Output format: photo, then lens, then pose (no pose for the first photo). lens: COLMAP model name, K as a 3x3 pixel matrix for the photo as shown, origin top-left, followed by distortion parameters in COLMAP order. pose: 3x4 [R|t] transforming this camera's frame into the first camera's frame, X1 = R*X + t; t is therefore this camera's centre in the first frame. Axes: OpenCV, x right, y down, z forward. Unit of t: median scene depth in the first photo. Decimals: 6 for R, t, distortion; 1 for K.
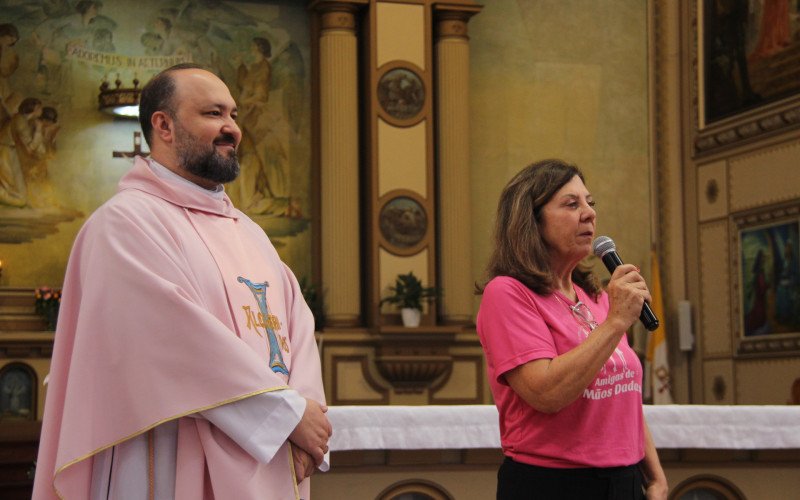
lens RADIAL K [[1724.7, 0, 400.0], [0, 1724.7, 250.0], [0, 0, 1]] dist [0.539374, 0.115614]
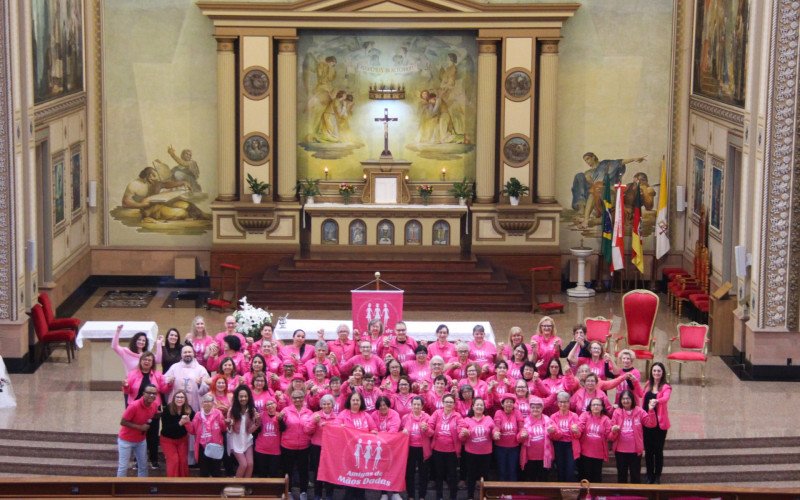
lens RADIAL K [[2039.5, 0, 354.3], [0, 2039.5, 286.8], [0, 0, 1]] dist [0.458908, 0.448228]
pose [[0.937672, 0.065560, -0.341281, 0.643432], [0.017335, 0.971998, 0.234349, -0.420077], [0.347089, -0.225659, 0.910279, -1.255726]]
